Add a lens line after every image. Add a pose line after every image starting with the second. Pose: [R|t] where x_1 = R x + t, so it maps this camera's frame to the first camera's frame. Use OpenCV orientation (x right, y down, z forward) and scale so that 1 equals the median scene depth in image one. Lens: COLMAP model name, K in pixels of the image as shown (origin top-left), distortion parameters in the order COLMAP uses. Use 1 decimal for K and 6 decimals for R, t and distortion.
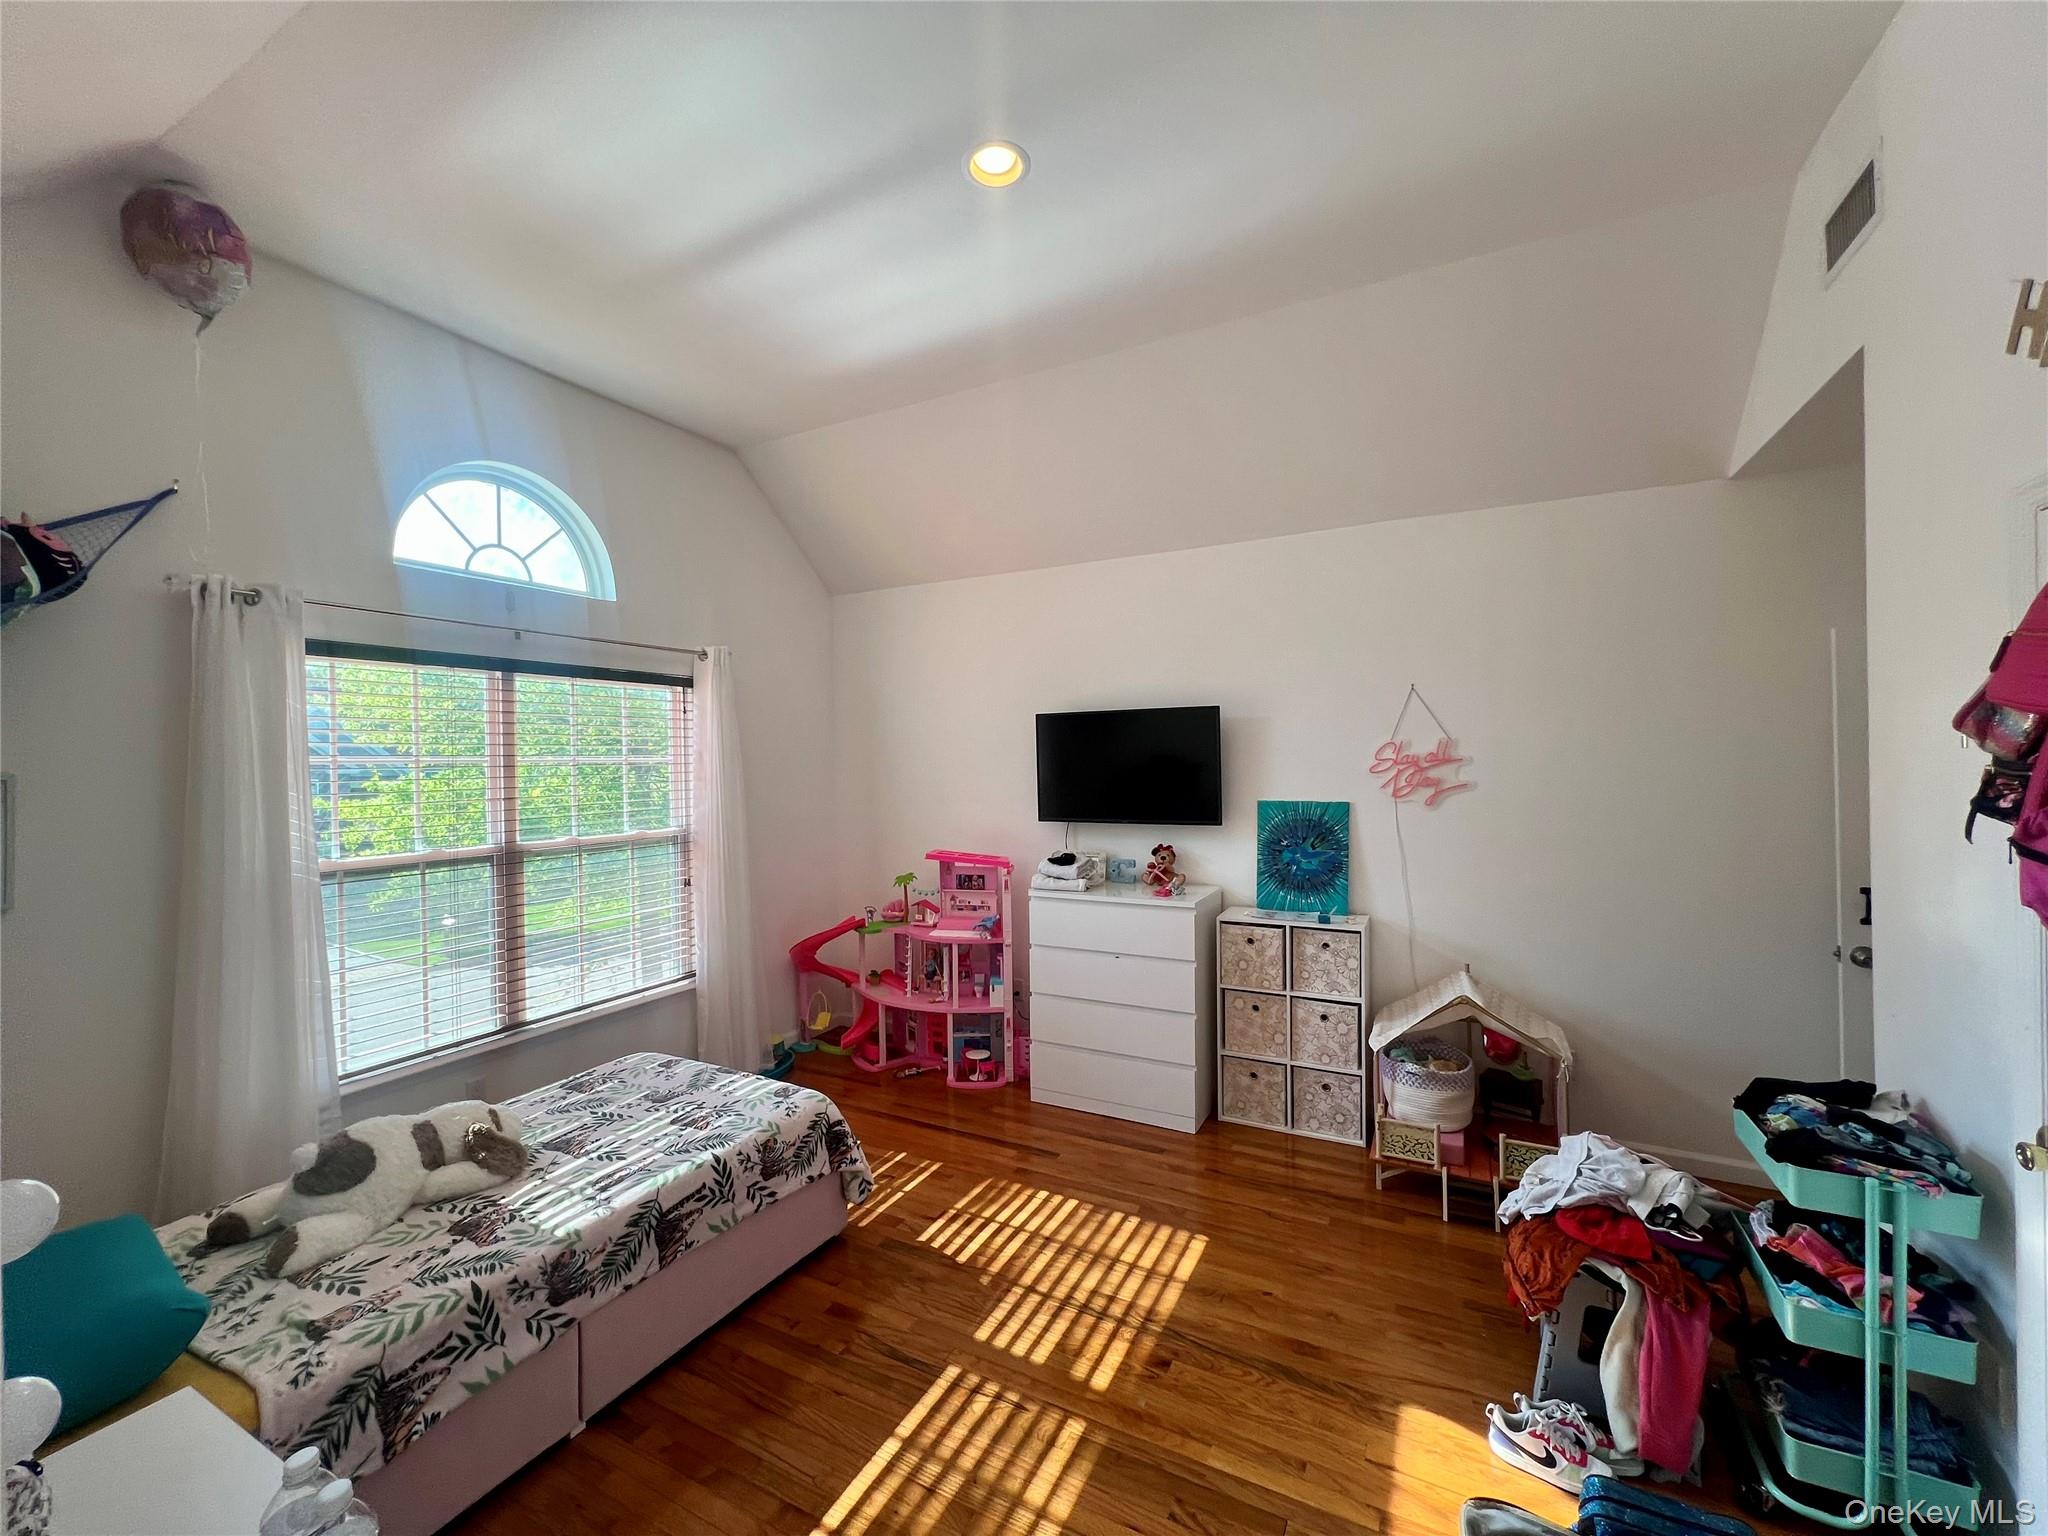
lens RADIAL K [[820.8, 0, 1024.2], [0, 820.8, 768.0], [0, 0, 1]] dist [-0.003850, -0.000337]
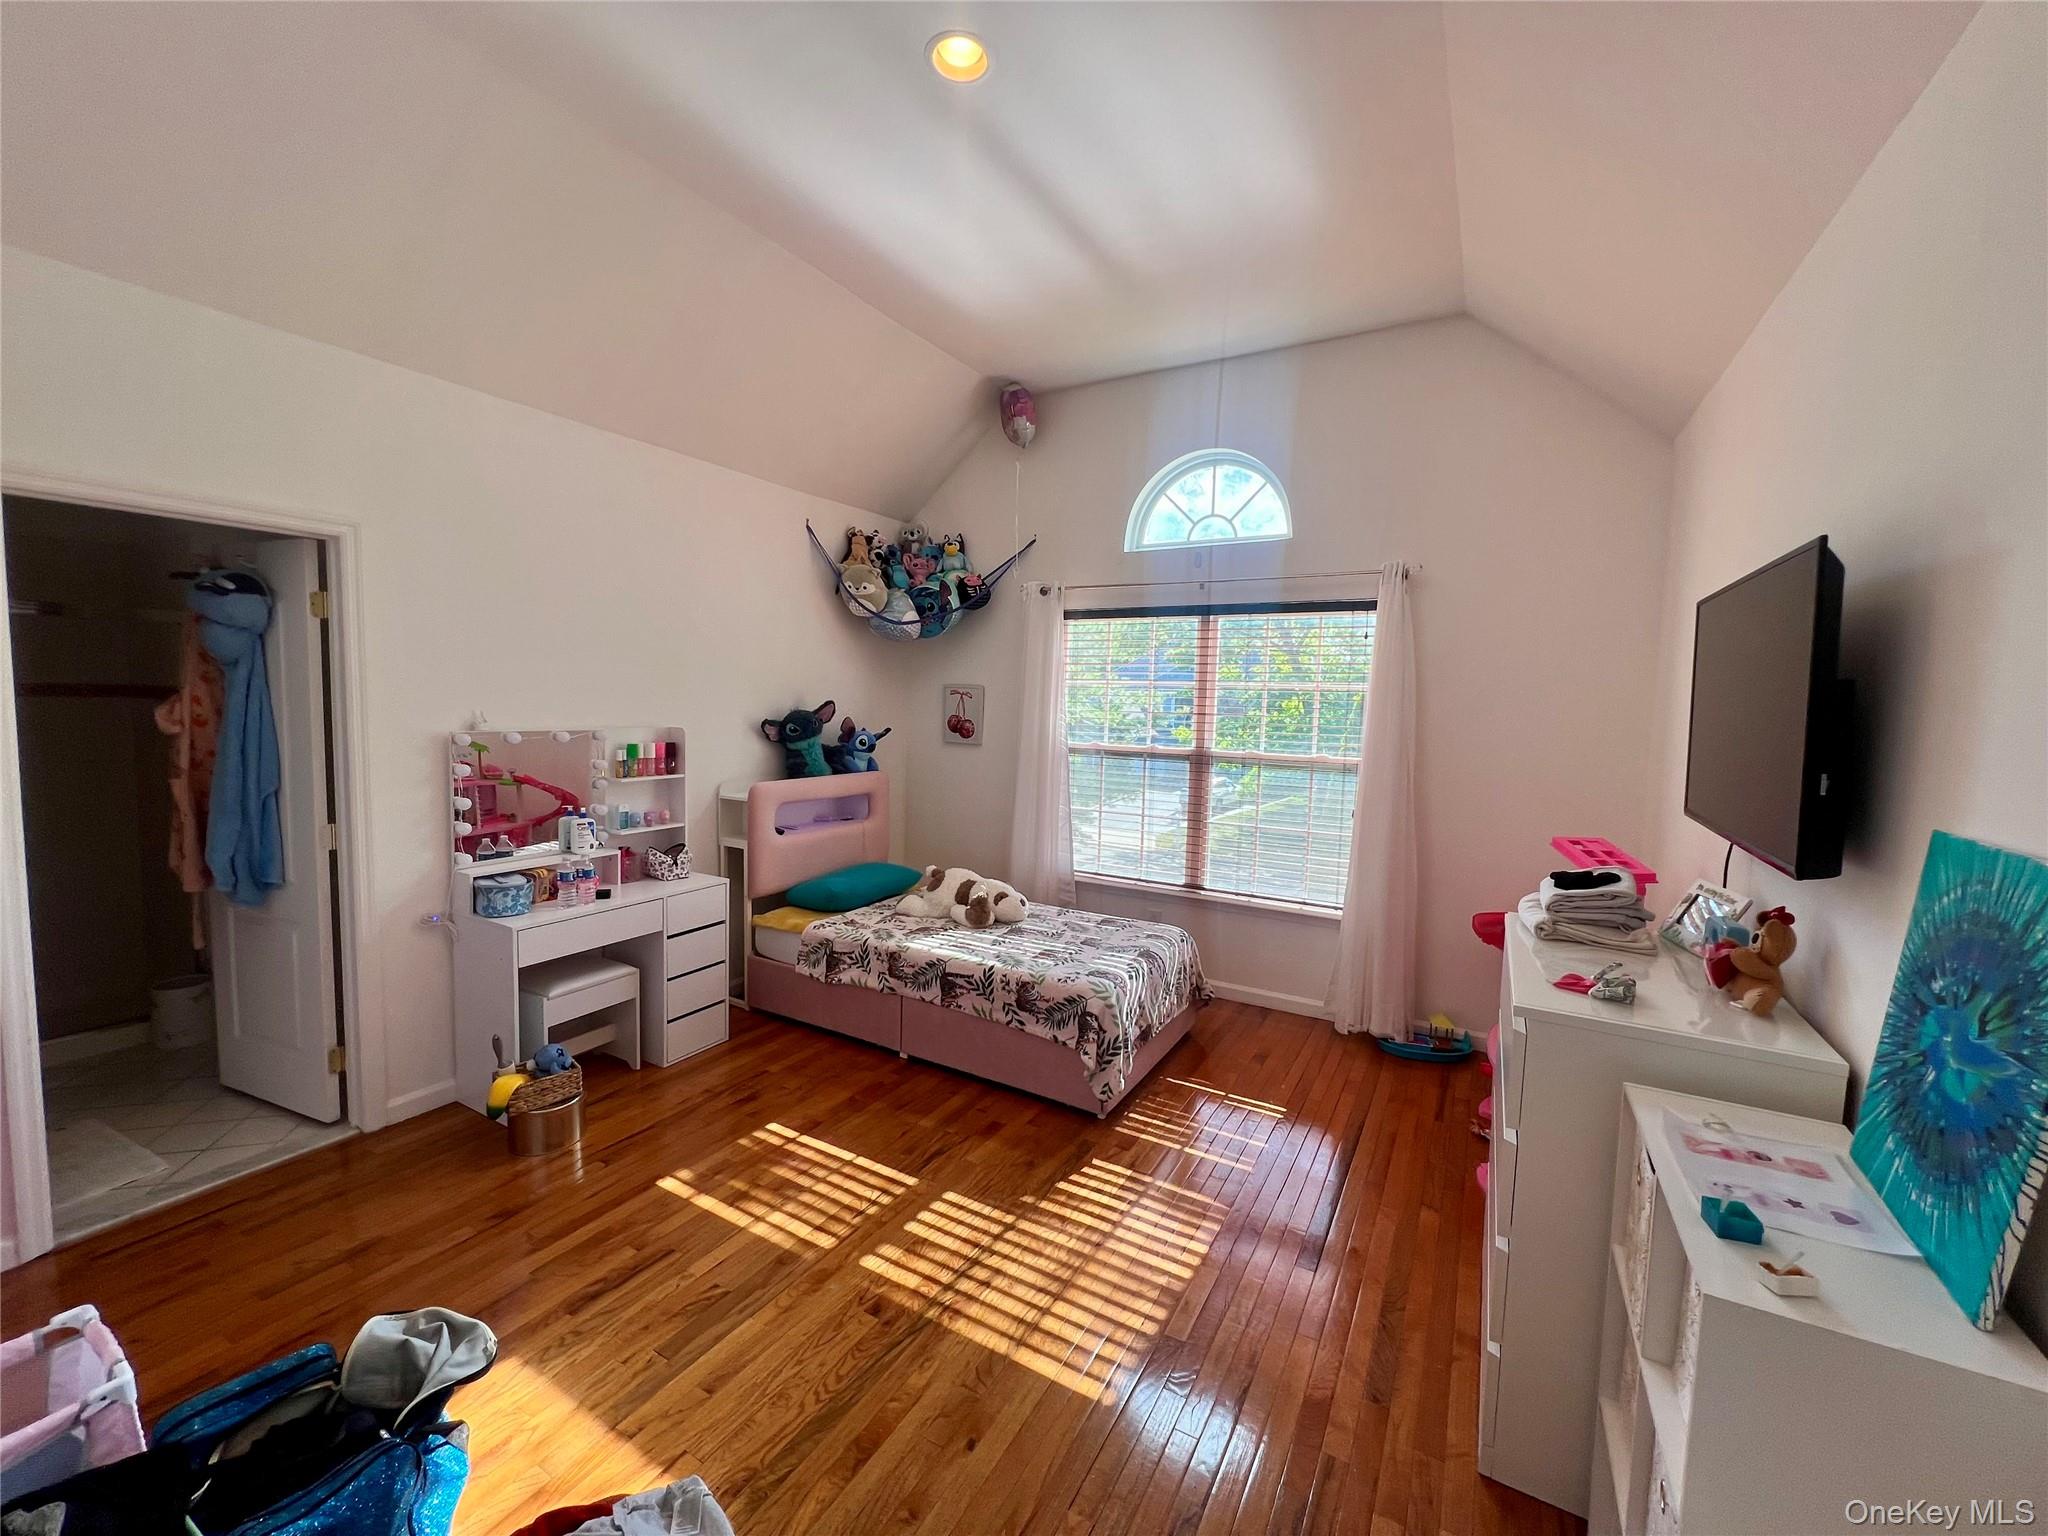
lens RADIAL K [[822.0, 0, 1022.5], [0, 822.0, 771.5], [0, 0, 1]] dist [-0.005928, 0.000677]
pose [[-0.044390, 0.106125, -0.993361, 0.927478], [-0.029860, 0.993756, 0.107502, -0.004978], [0.998568, 0.034434, -0.040944, 1.050733]]
